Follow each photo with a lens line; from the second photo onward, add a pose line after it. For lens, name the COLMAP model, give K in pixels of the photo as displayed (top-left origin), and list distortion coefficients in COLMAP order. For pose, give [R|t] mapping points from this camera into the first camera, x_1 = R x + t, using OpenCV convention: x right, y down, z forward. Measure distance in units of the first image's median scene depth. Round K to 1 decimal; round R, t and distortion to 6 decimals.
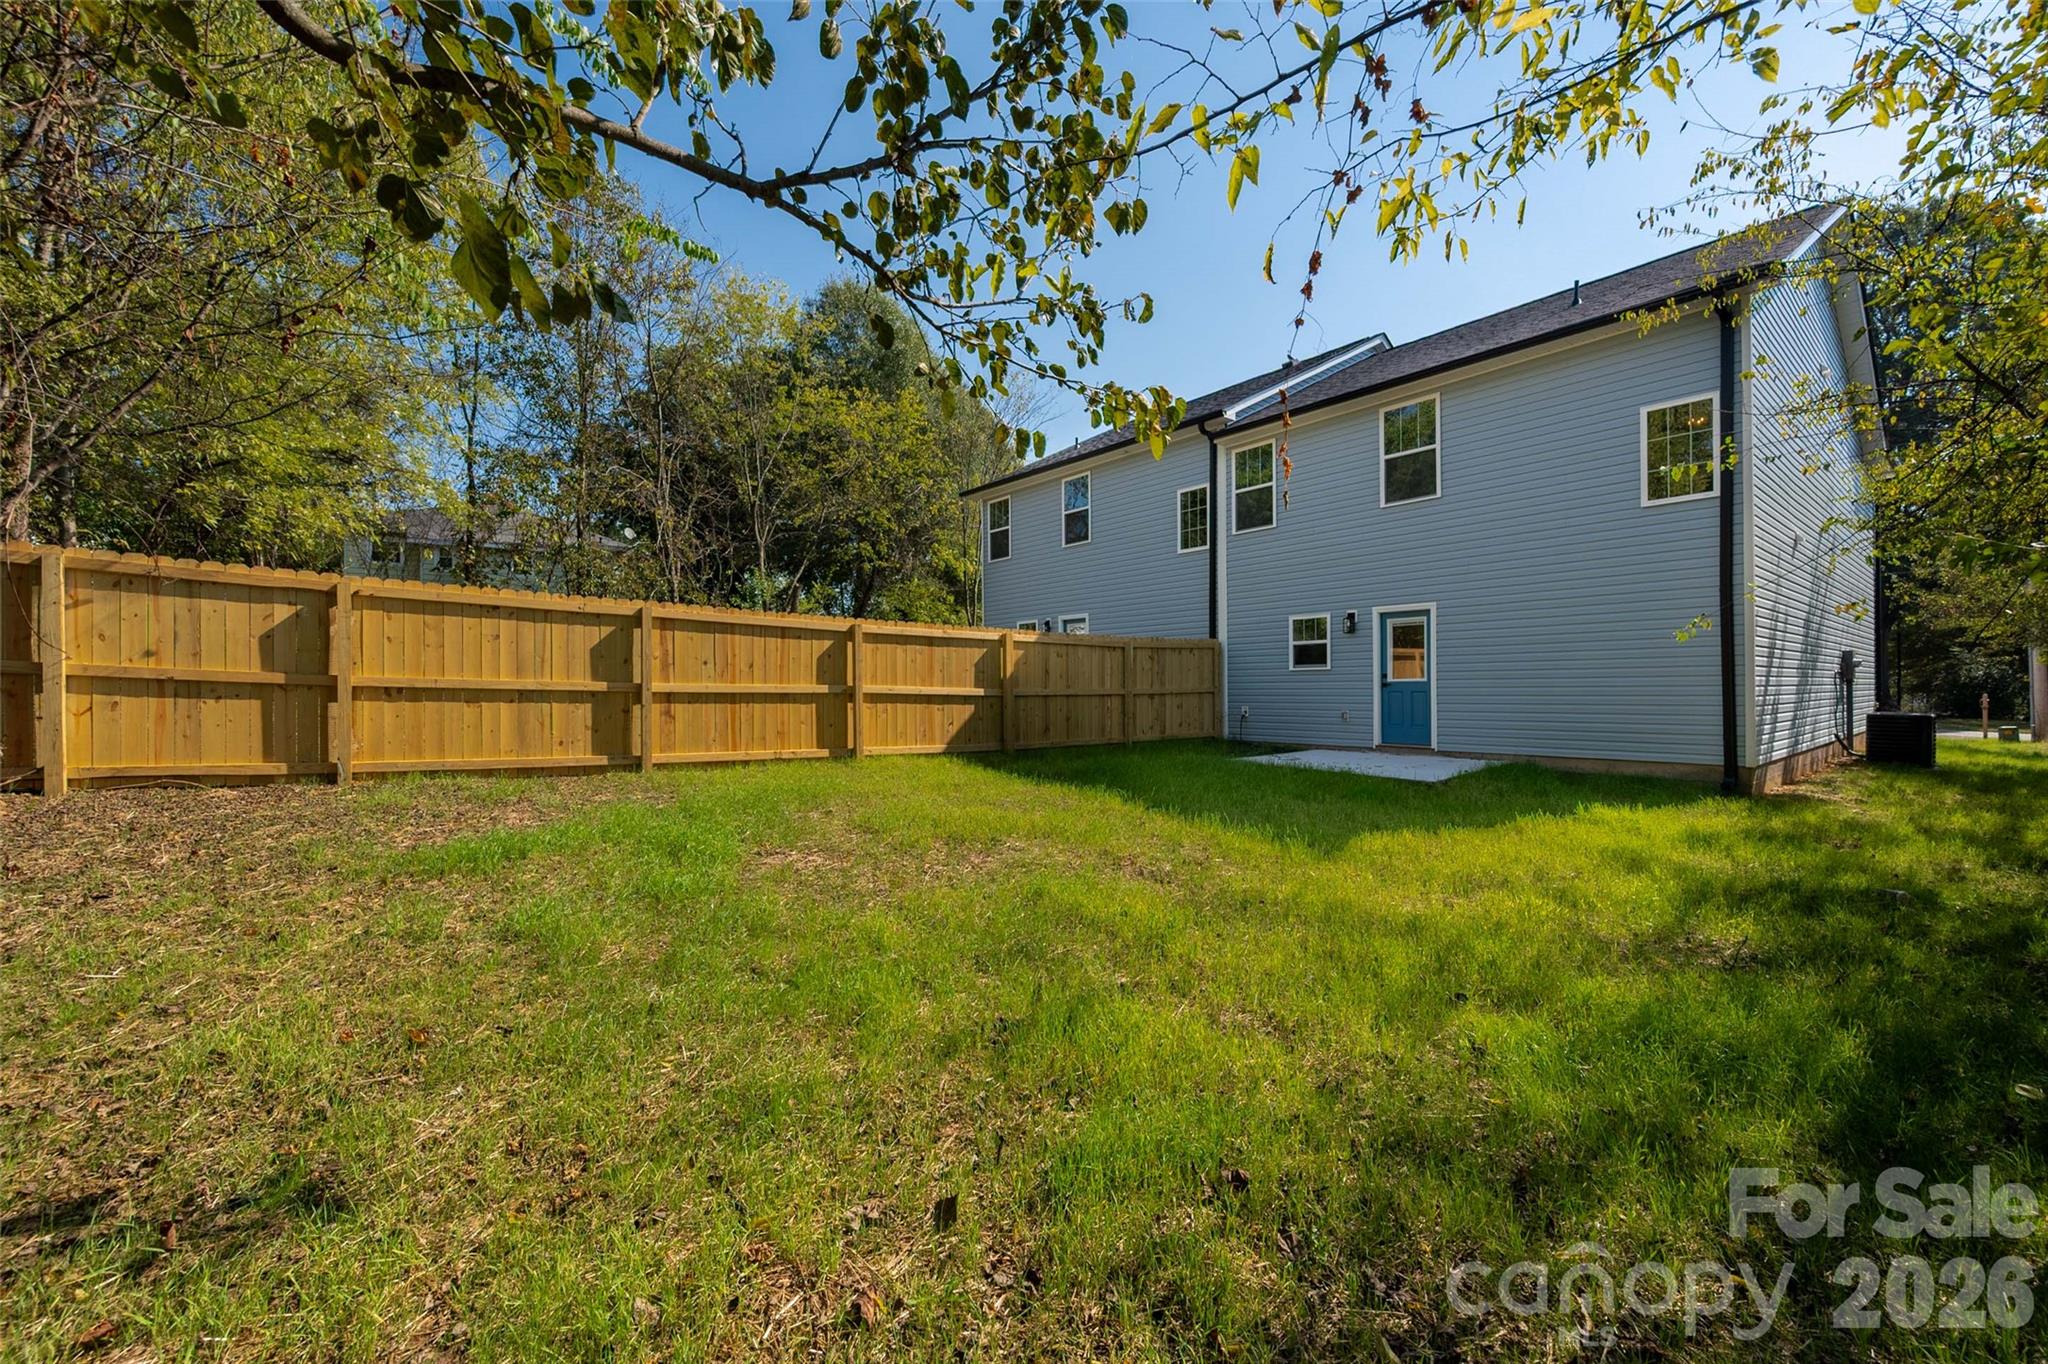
lens RADIAL K [[838.2, 0, 1028.4], [0, 838.2, 681.8], [0, 0, 1]] dist [-0.002673, 0.001221]
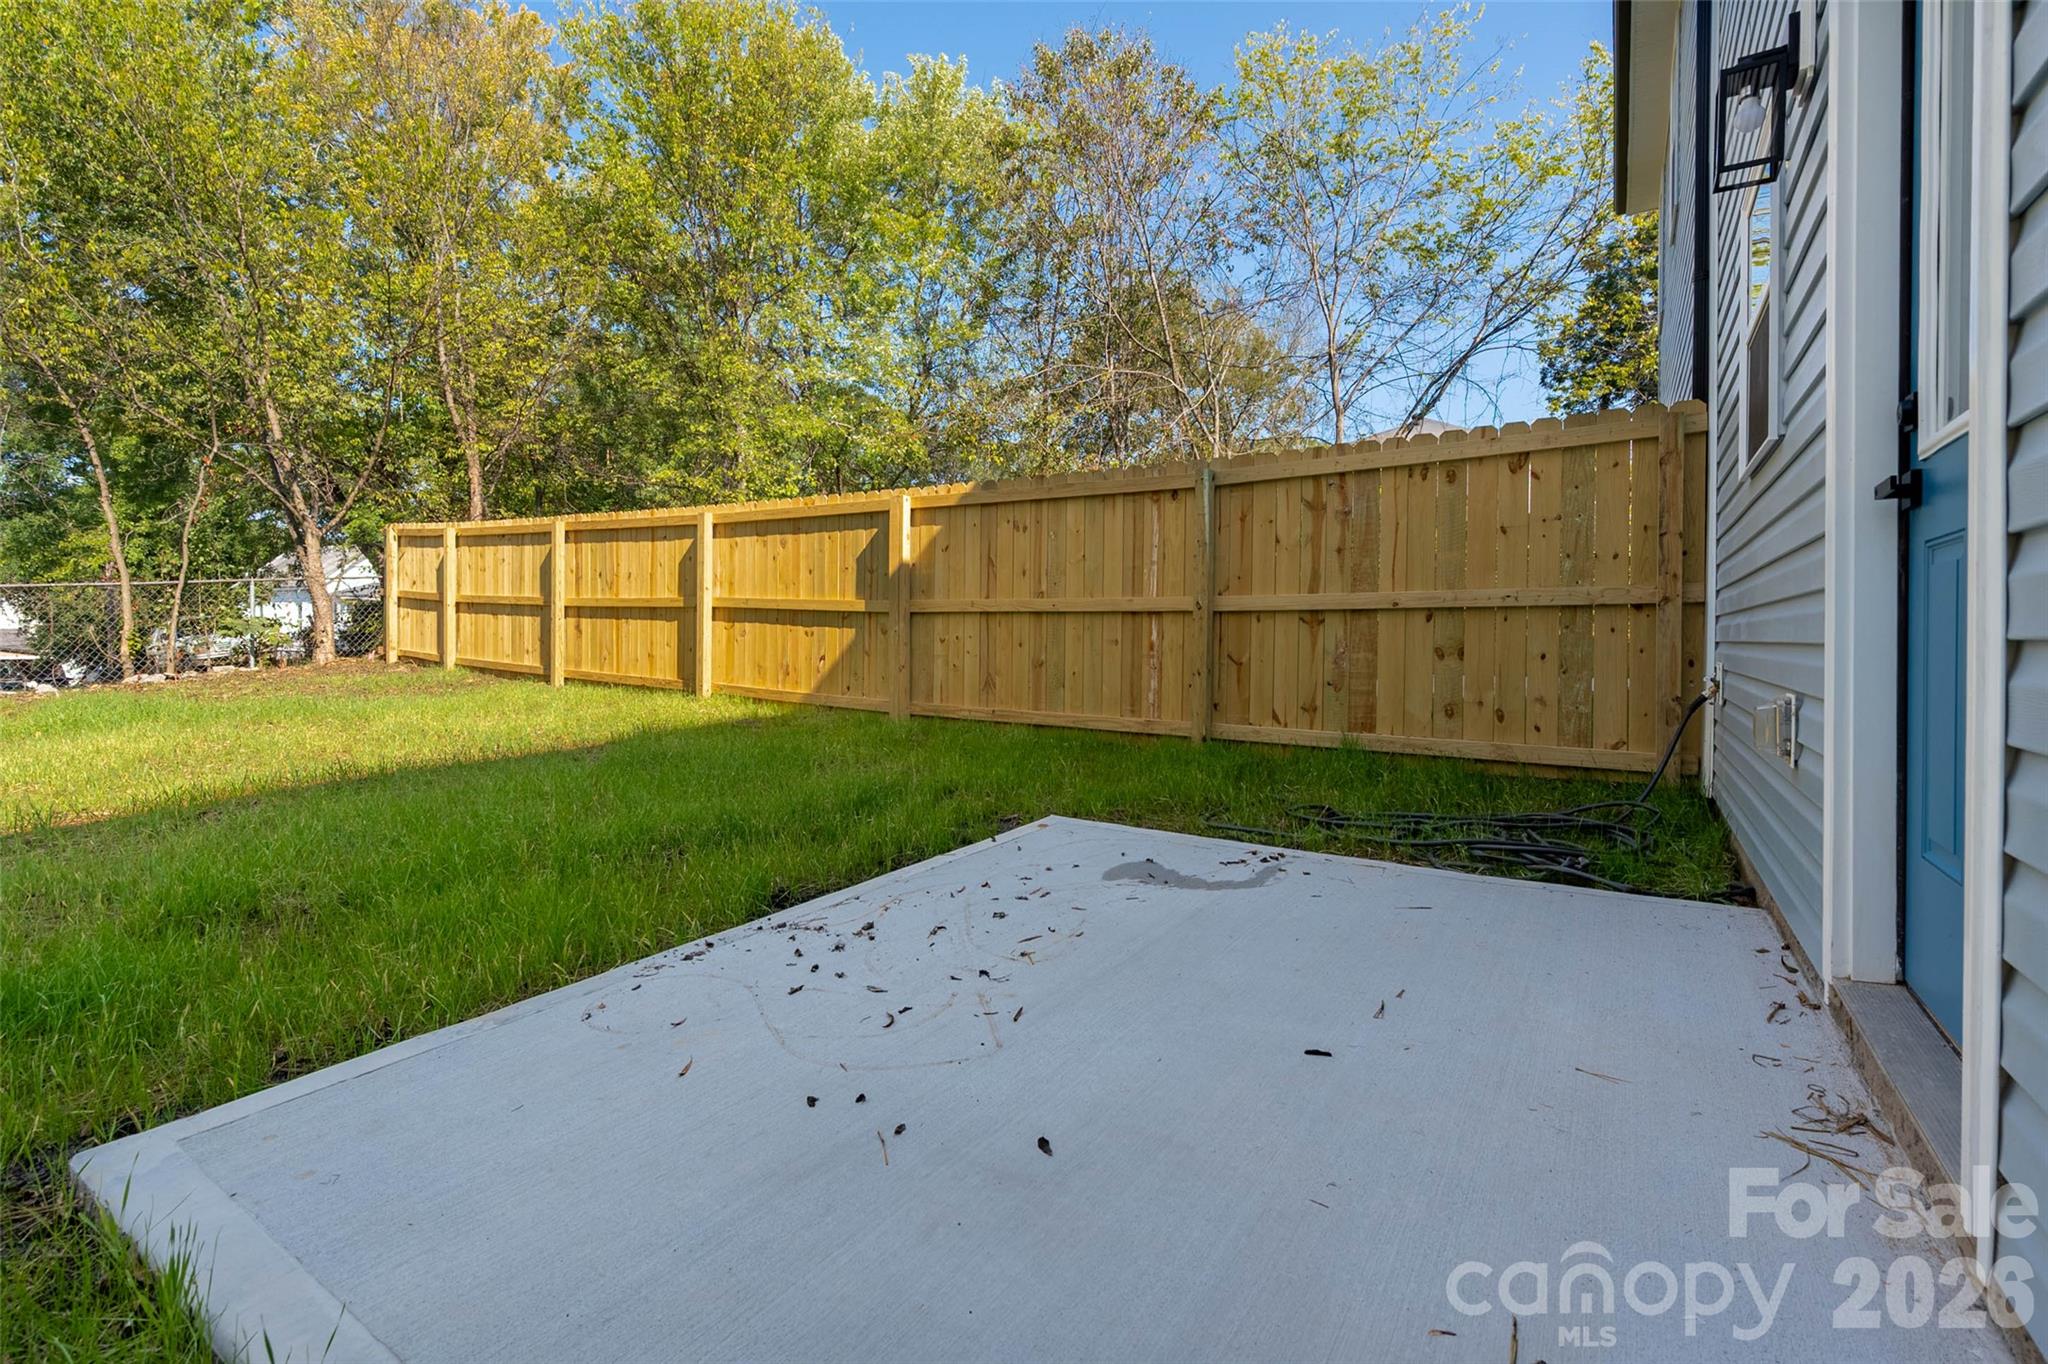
lens RADIAL K [[899.1, 0, 1074.4], [0, 899.1, 644.9], [0, 0, 1]] dist [0.000480, 0.001243]
pose [[0.283074, 0.006937, -0.959073, 0.736102], [-0.018429, 0.999829, 0.001792, 0.045514], [0.958921, 0.017167, 0.283153, 1.257711]]
